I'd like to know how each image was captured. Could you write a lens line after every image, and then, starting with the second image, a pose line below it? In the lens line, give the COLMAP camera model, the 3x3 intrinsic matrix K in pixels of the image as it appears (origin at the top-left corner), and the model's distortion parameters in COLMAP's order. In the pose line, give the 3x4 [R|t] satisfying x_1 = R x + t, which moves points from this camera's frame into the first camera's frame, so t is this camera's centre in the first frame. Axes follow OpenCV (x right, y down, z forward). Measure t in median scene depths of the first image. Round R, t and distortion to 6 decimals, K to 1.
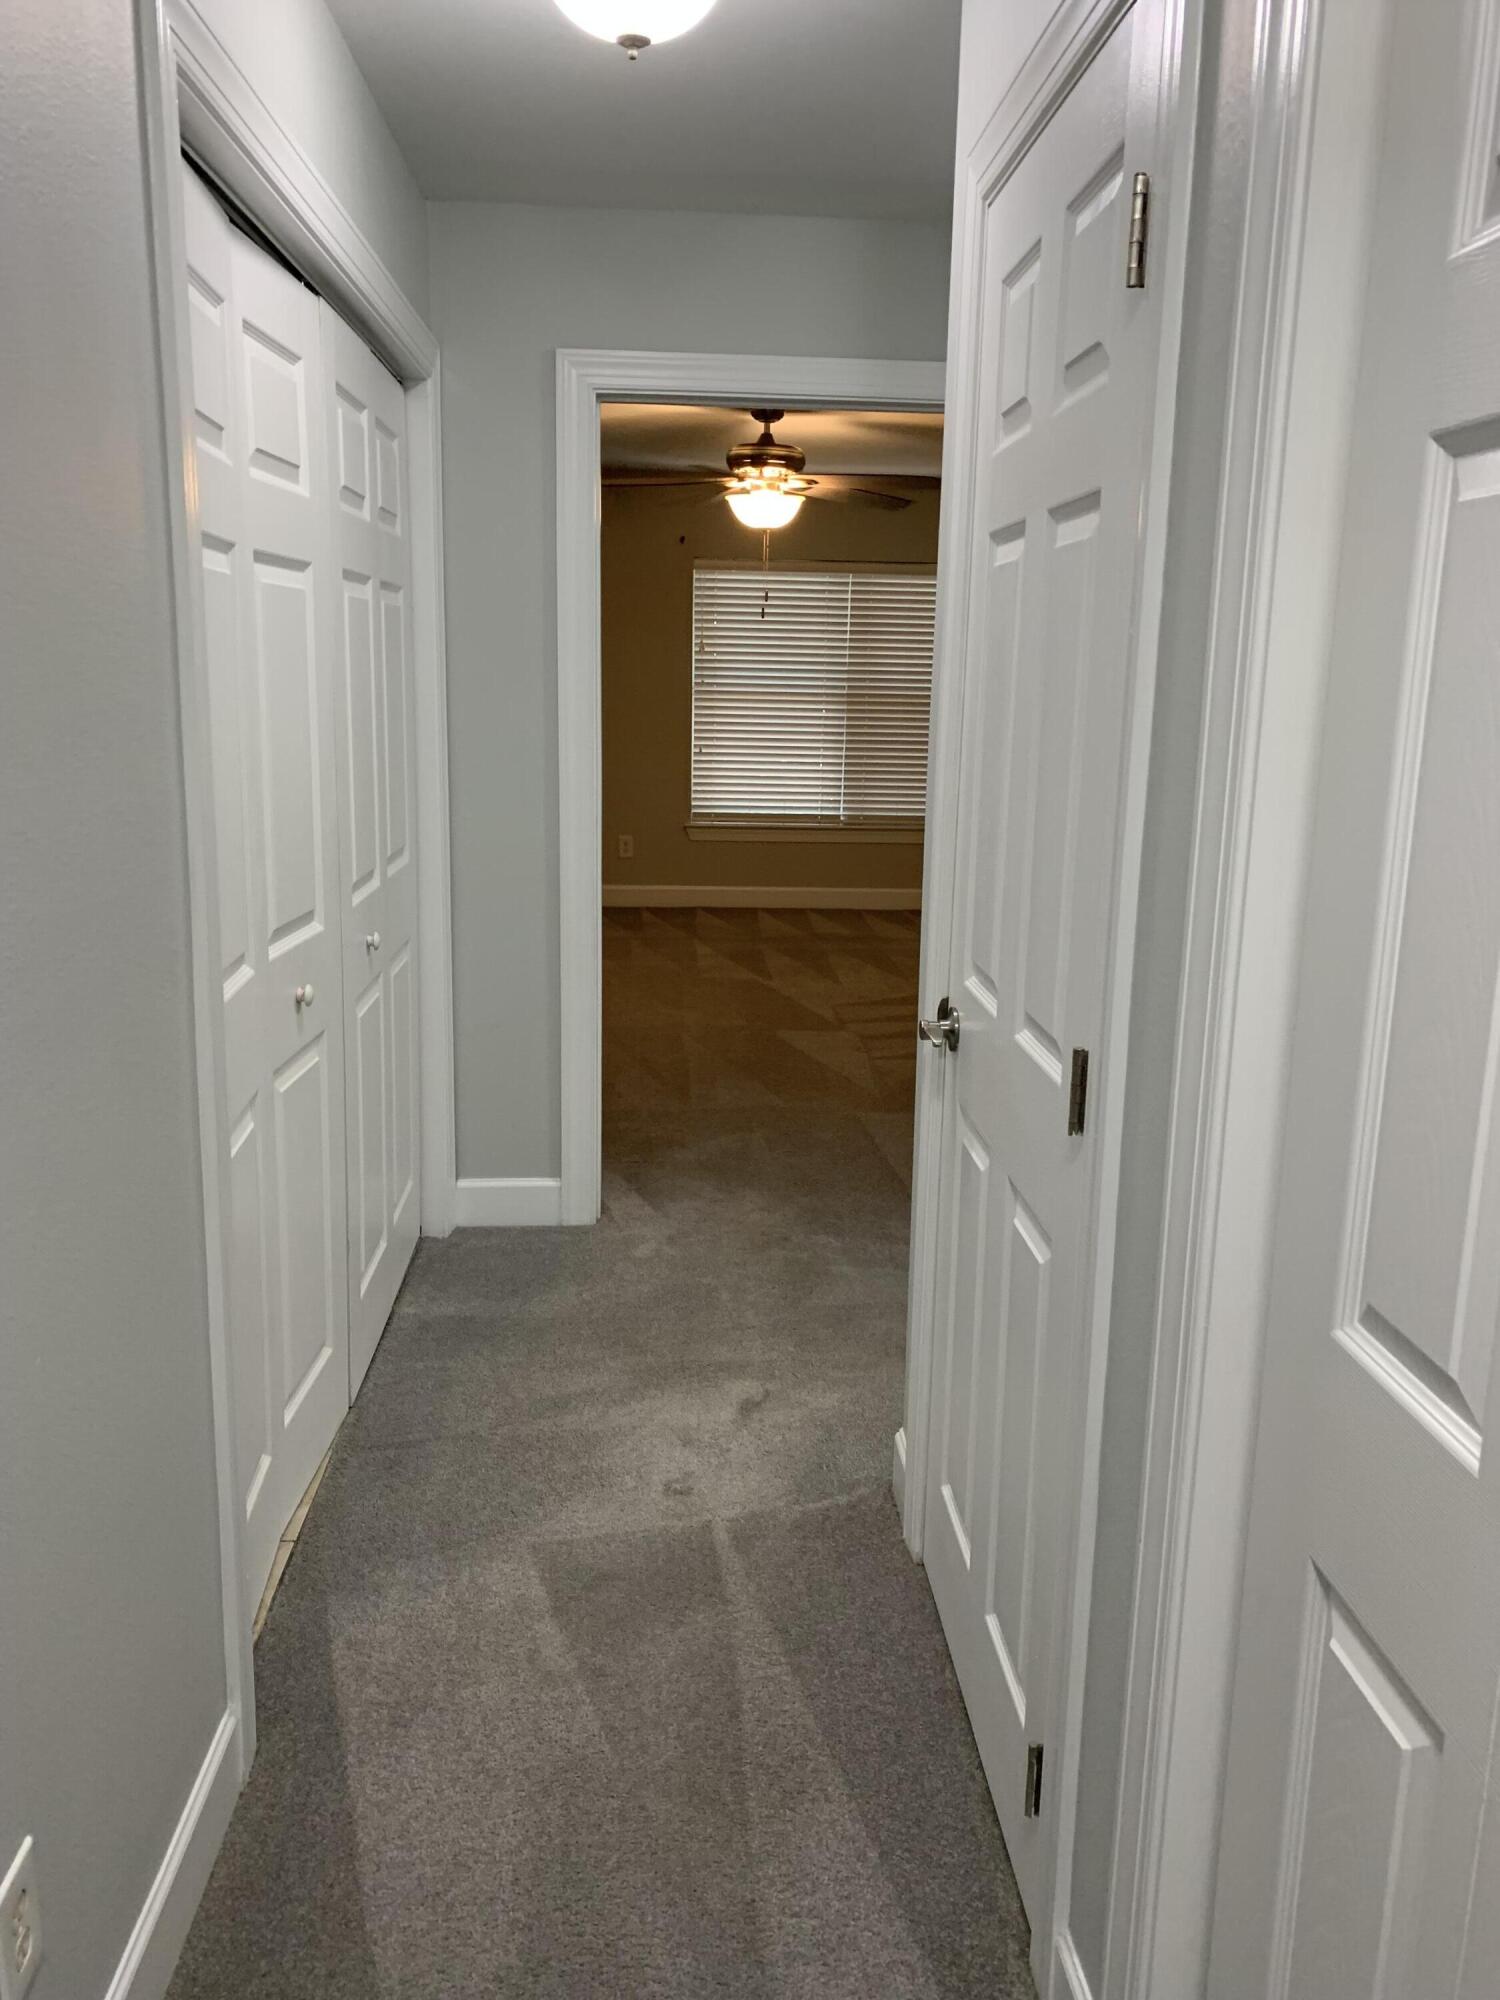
lens RADIAL K [[1546.6, 0, 744.7], [0, 1546.6, 1066.2], [0, 0, 1]] dist [0.045101, -0.050674]
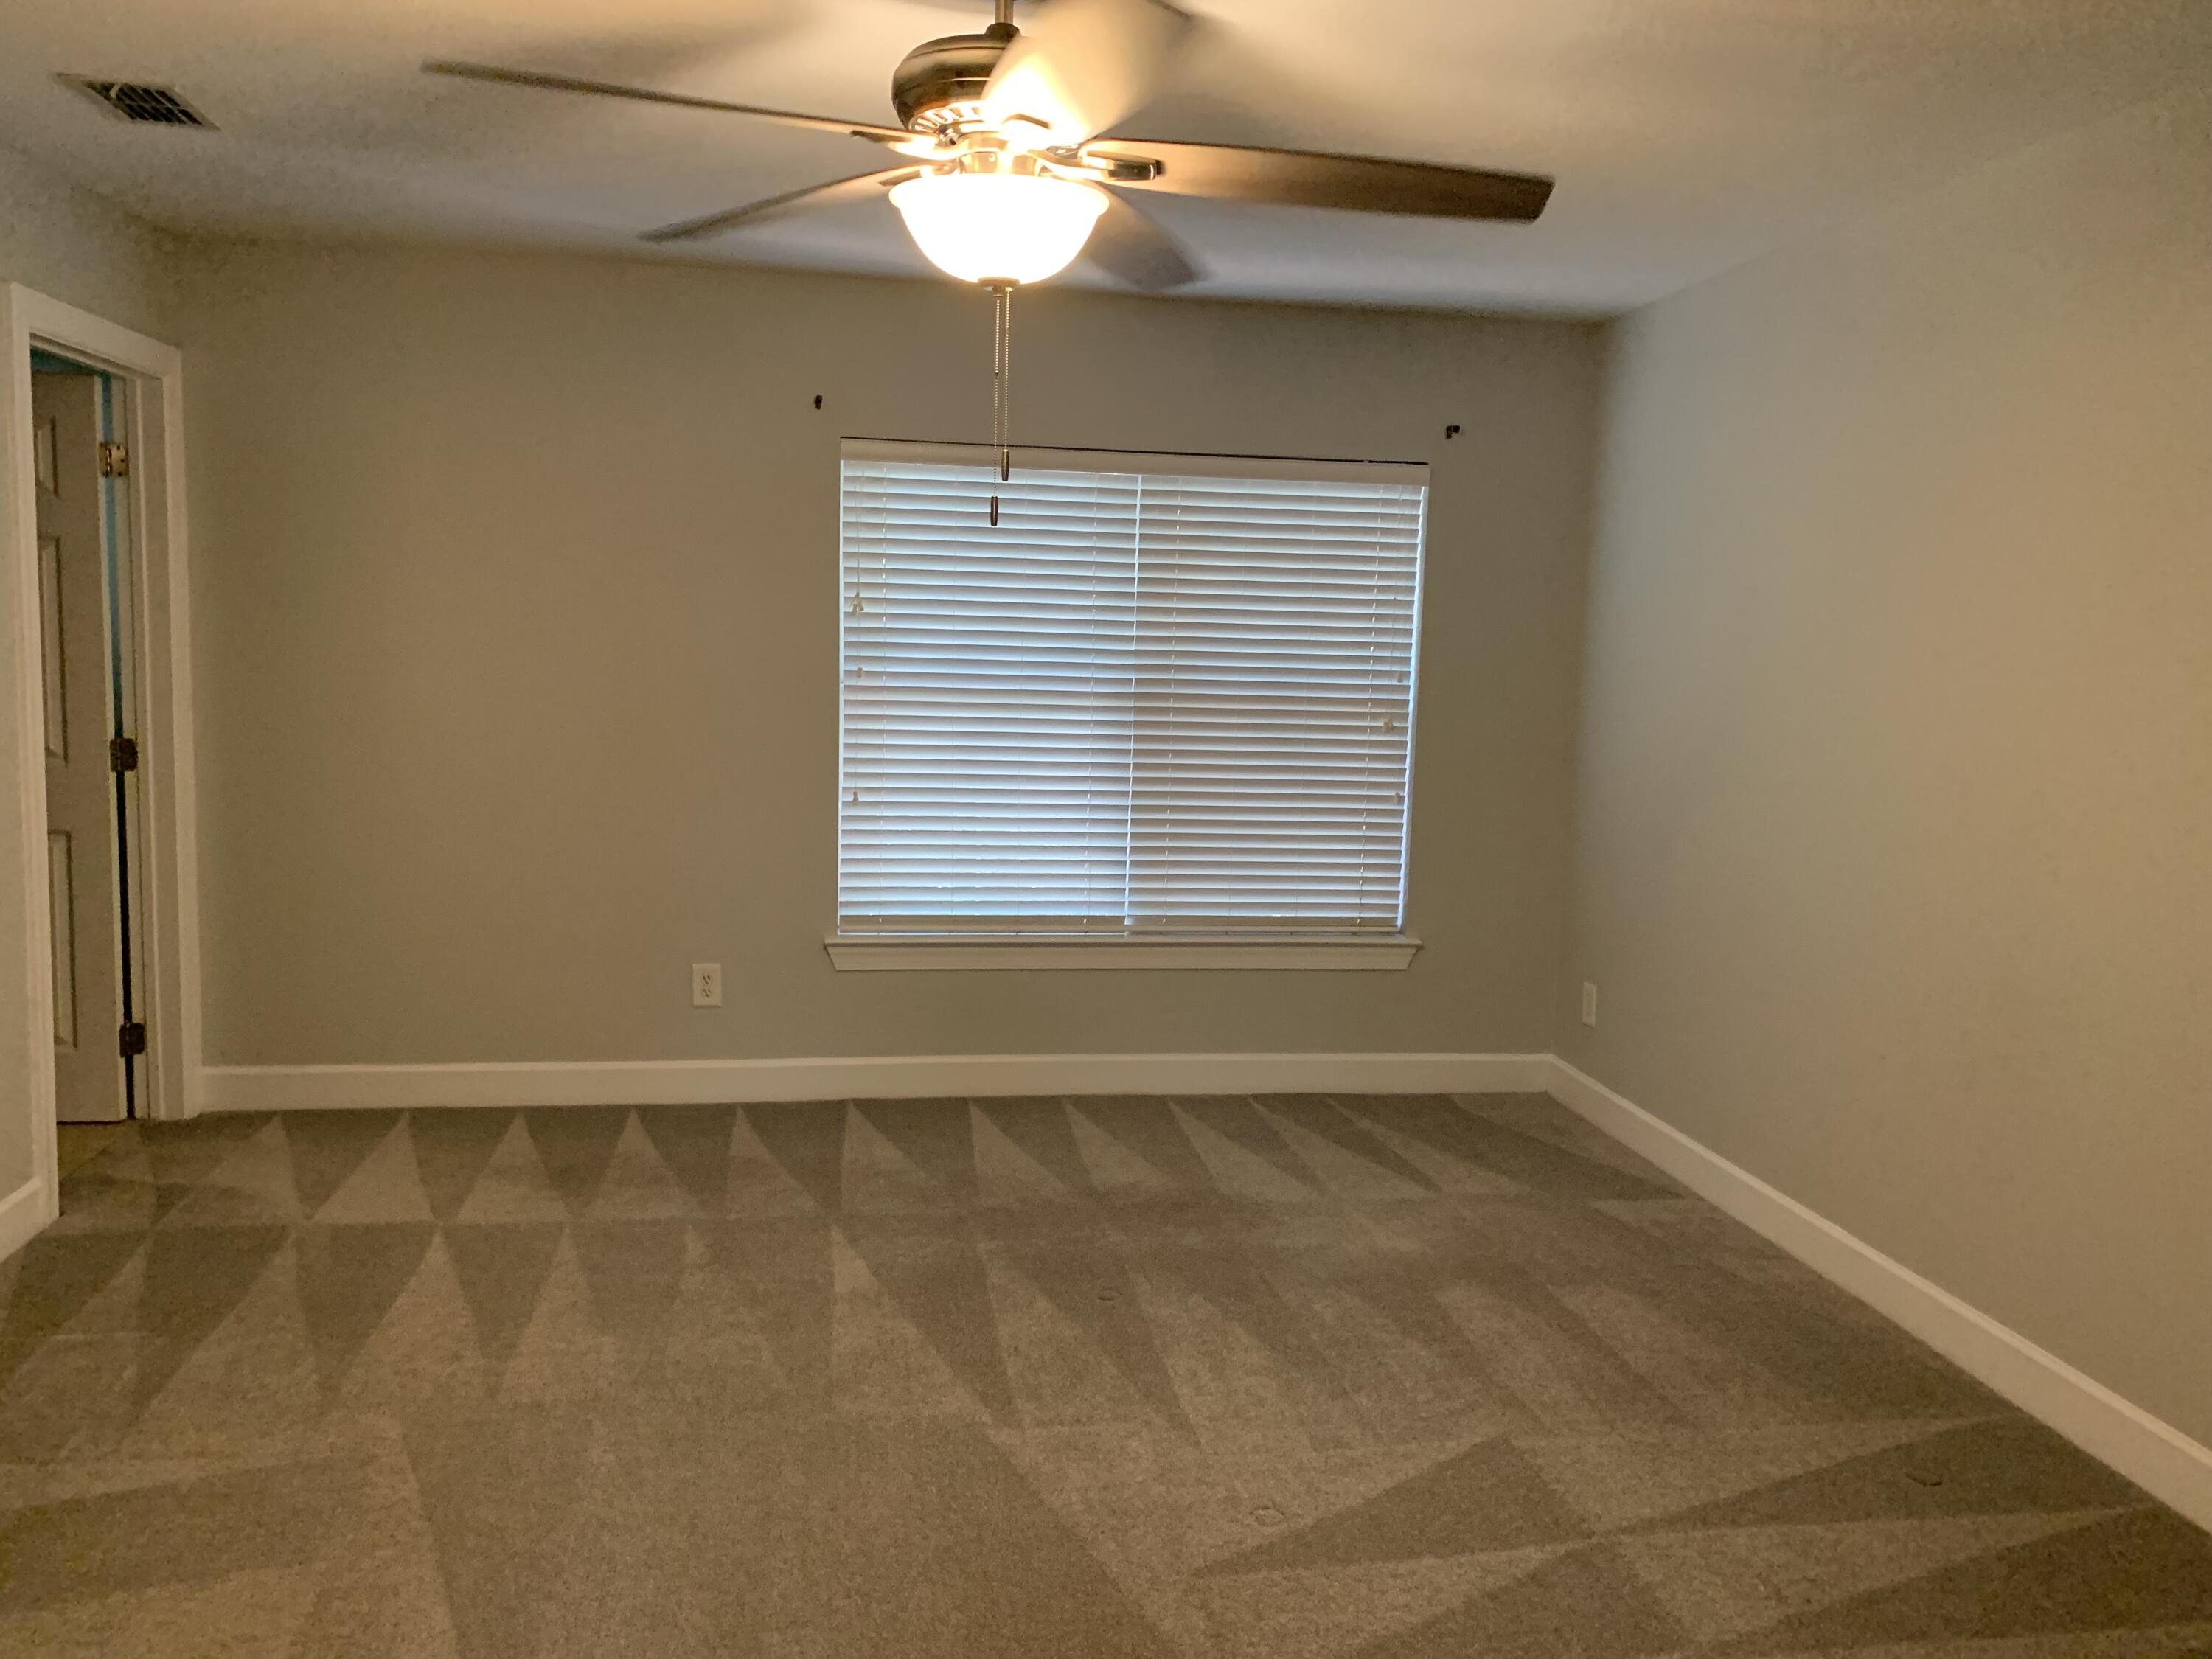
lens RADIAL K [[1710.6, 0, 1105.2], [0, 1710.6, 826.8], [0, 0, 1]] dist [0.045101, -0.050674]
pose [[0.995146, -0.003206, 0.098353, -0.001929], [0.016931, 0.990142, -0.139037, -0.114955], [-0.096937, 0.140028, 0.985391, 0.434970]]
